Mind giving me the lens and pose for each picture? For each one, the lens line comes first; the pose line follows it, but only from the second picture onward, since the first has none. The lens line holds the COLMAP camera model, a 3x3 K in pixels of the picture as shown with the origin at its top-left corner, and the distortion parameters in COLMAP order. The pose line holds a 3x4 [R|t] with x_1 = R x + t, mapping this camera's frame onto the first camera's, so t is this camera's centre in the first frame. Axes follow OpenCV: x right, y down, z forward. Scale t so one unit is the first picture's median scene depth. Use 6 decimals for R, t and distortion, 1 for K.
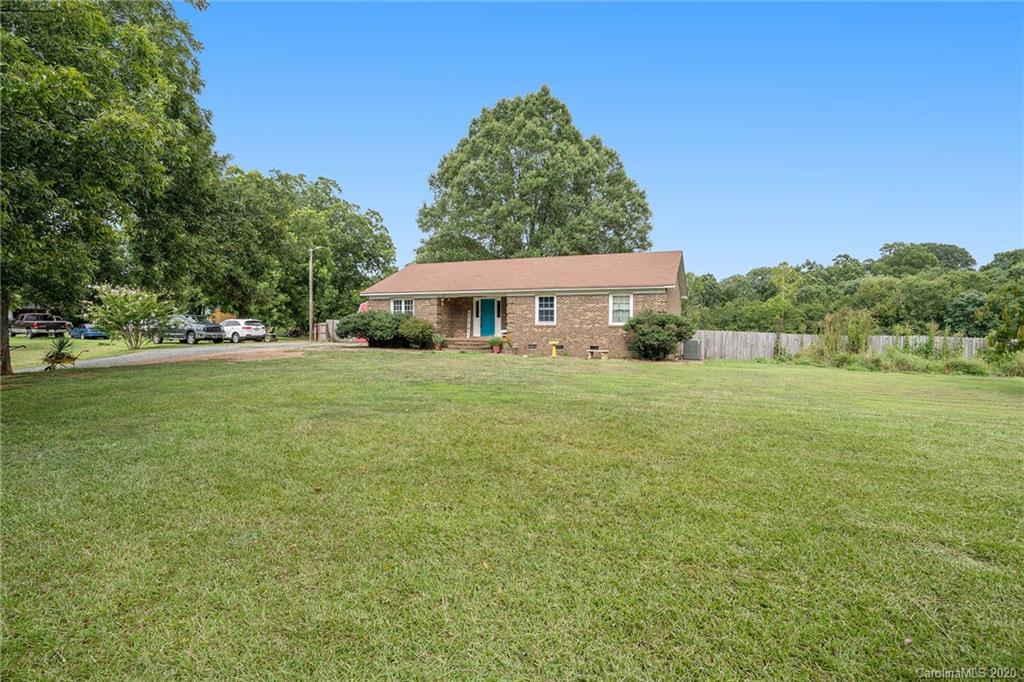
lens RADIAL K [[499.7, 0, 534.3], [0, 499.7, 341.0], [0, 0, 1]] dist [-0.001776, 0.000275]
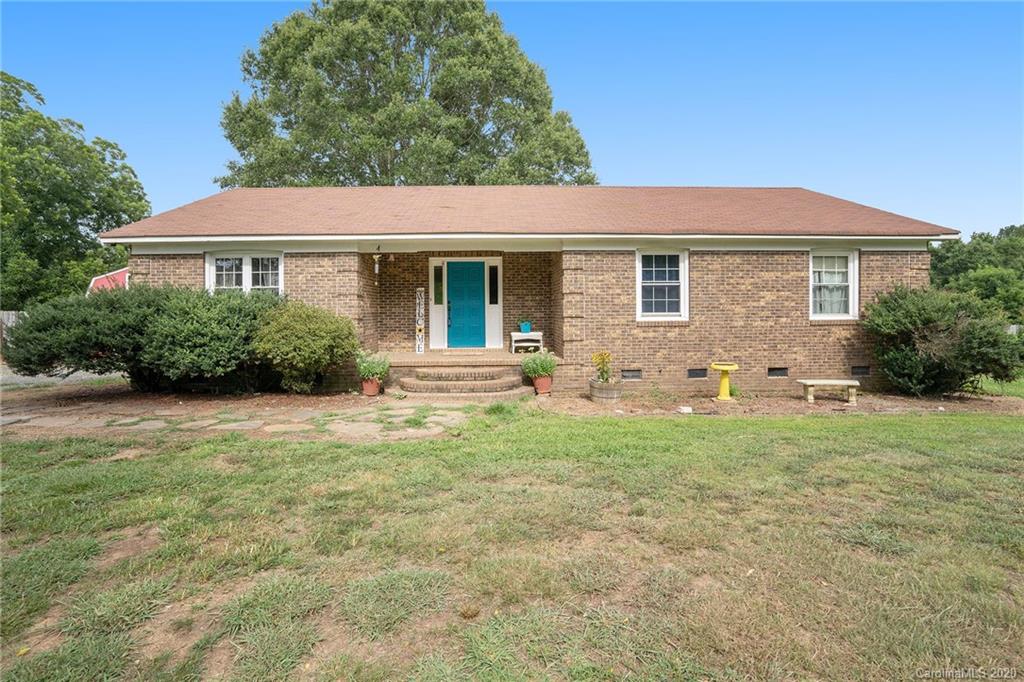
lens RADIAL K [[457.6, 0, 498.4], [0, 457.6, 322.9], [0, 0, 1]] dist [-0.024816, 0.000494]
pose [[0.913909, -0.019996, 0.405427, -0.233074], [0.024202, 0.999693, -0.005249, -0.028718], [-0.405197, 0.014609, 0.914112, 0.630547]]
